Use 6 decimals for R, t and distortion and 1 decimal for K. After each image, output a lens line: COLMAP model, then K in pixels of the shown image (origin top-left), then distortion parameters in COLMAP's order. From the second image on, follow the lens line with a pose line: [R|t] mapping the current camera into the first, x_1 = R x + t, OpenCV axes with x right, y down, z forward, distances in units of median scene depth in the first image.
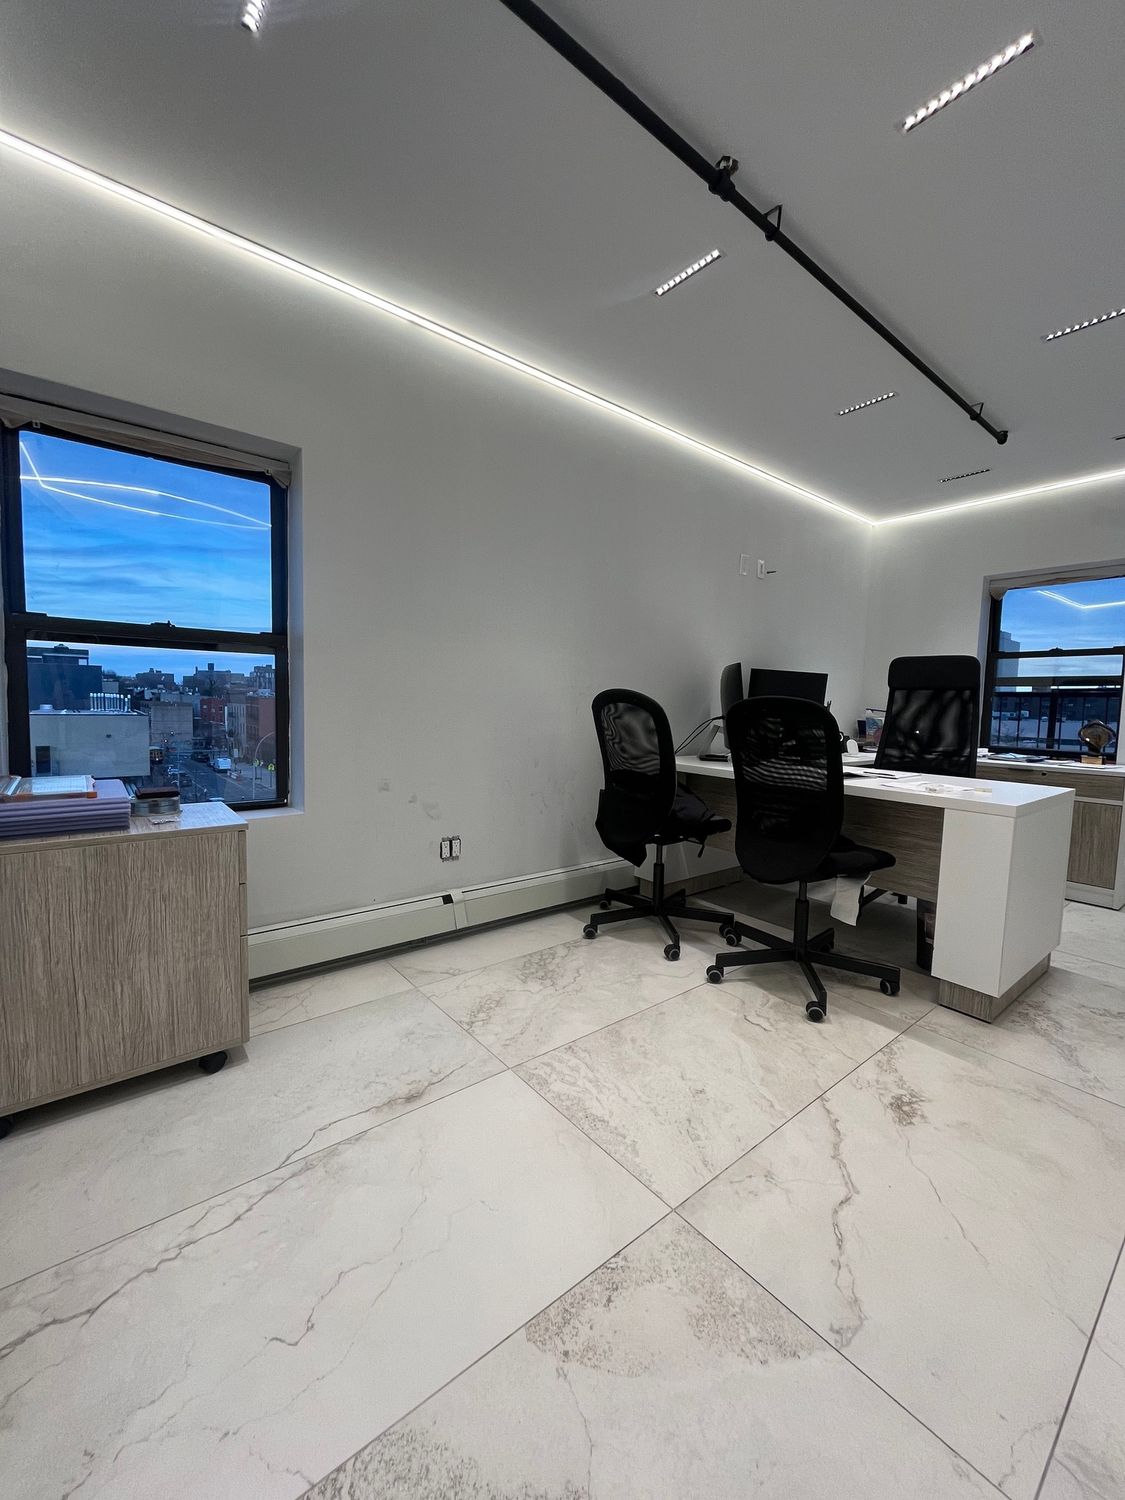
lens RADIAL K [[604.2, 0, 566.8], [0, 604.2, 747.8], [0, 0, 1]] dist [-0.004093, -0.000271]
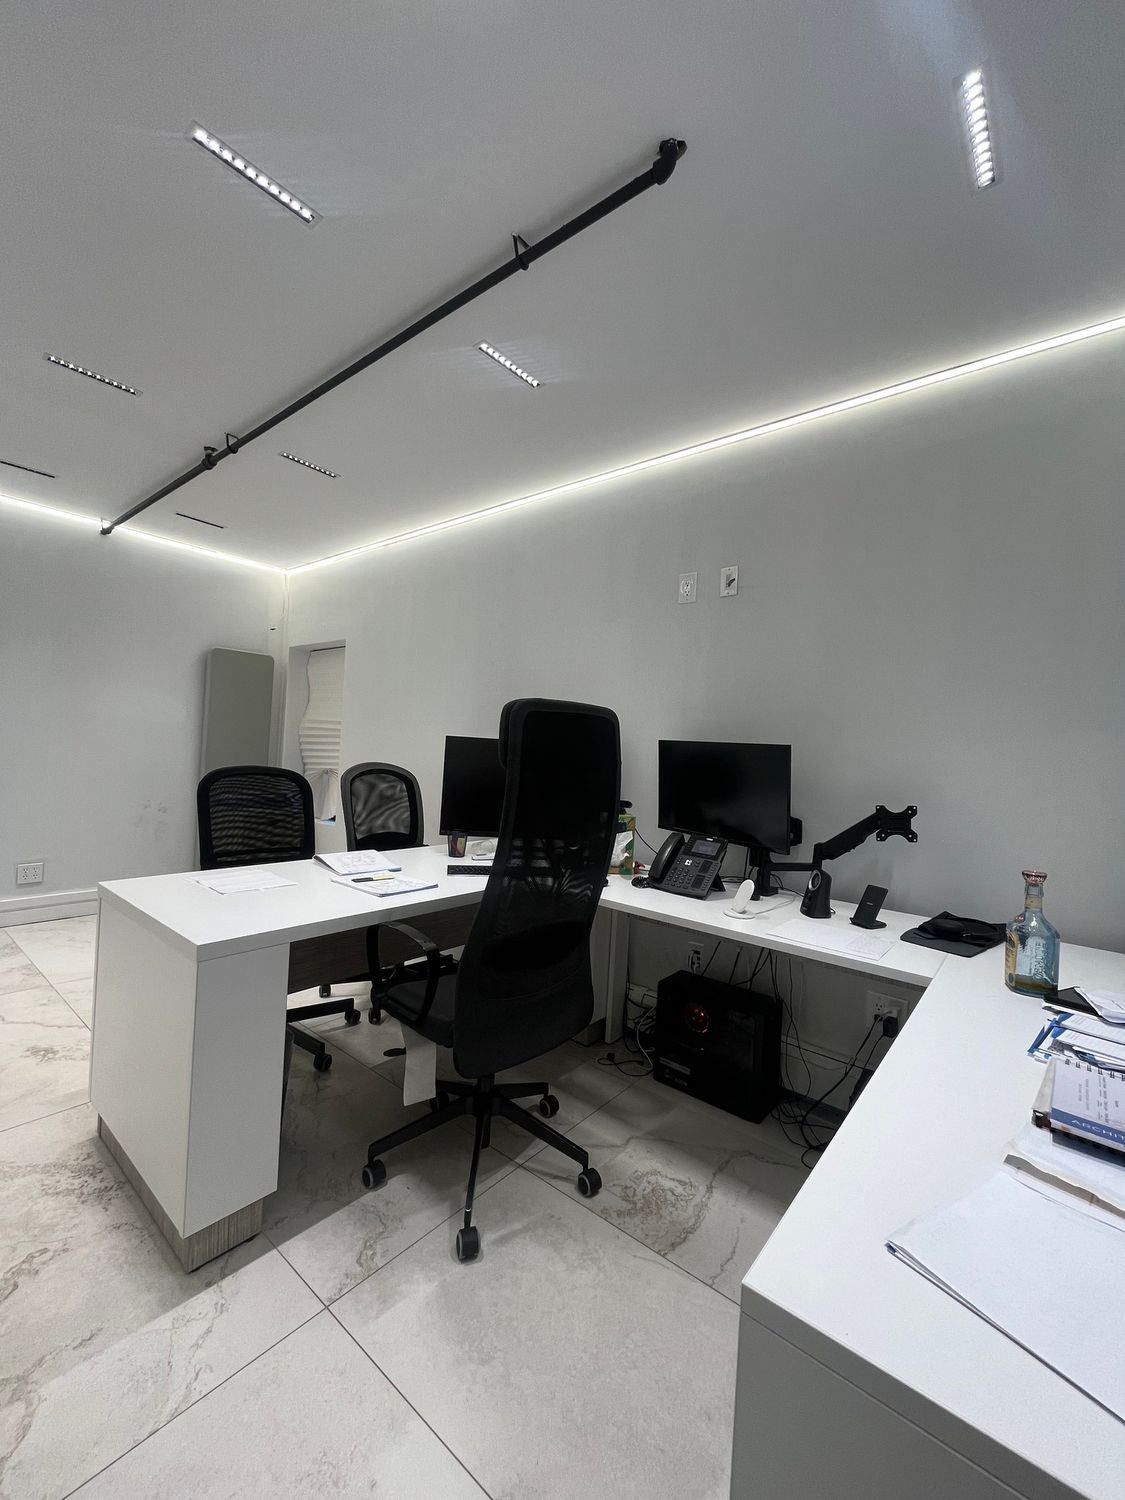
lens RADIAL K [[604.2, 0, 566.2], [0, 604.2, 748.3], [0, 0, 1]] dist [-0.004093, -0.000271]
pose [[0.207752, -0.023614, -0.977897, 1.605452], [-0.122951, 0.991150, -0.050055, -0.132211], [0.970424, 0.130632, 0.203010, 1.318294]]
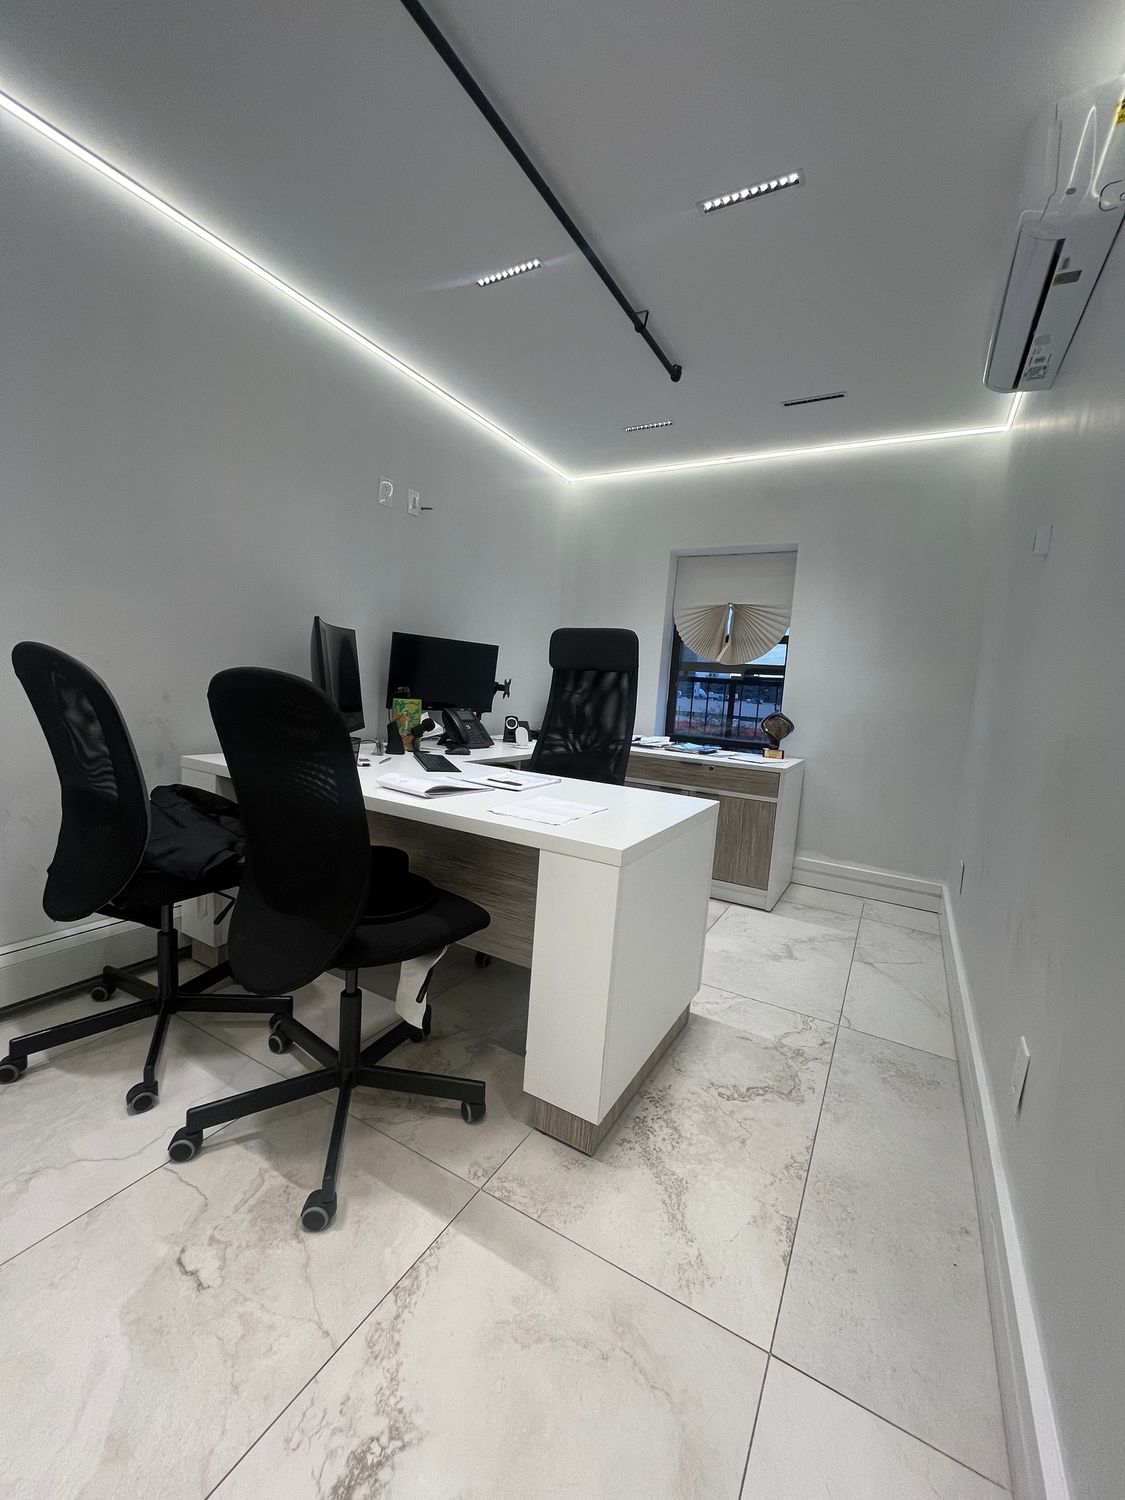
lens RADIAL K [[604.2, 0, 567.4], [0, 604.2, 748.8], [0, 0, 1]] dist [-0.004093, -0.000271]
pose [[0.929052, -0.001482, 0.369947, 0.394044], [-0.016379, 0.998847, 0.045136, -0.039469], [-0.369587, -0.047993, 0.927956, 0.362819]]
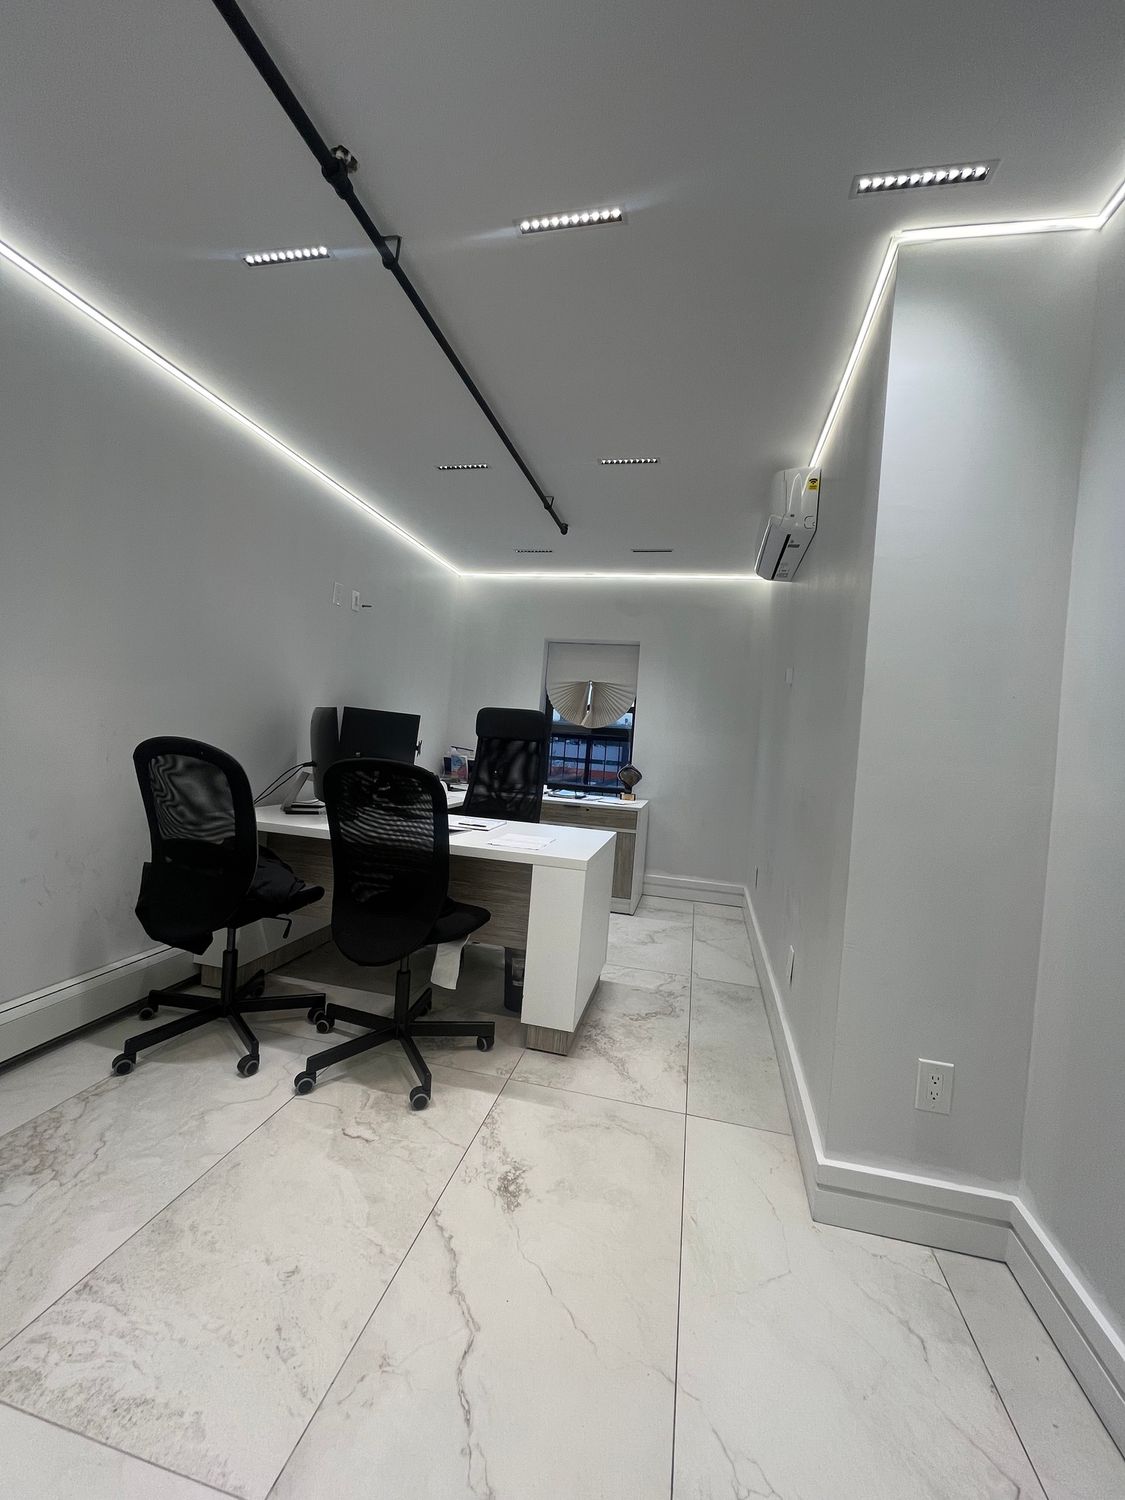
lens RADIAL K [[604.2, 0, 567.4], [0, 604.2, 748.3], [0, 0, 1]] dist [-0.004093, -0.000271]
pose [[0.783474, 0.020160, 0.621098, -0.001126], [-0.004972, 0.999645, -0.026175, -0.077070], [-0.621405, 0.017419, 0.783296, 0.106666]]
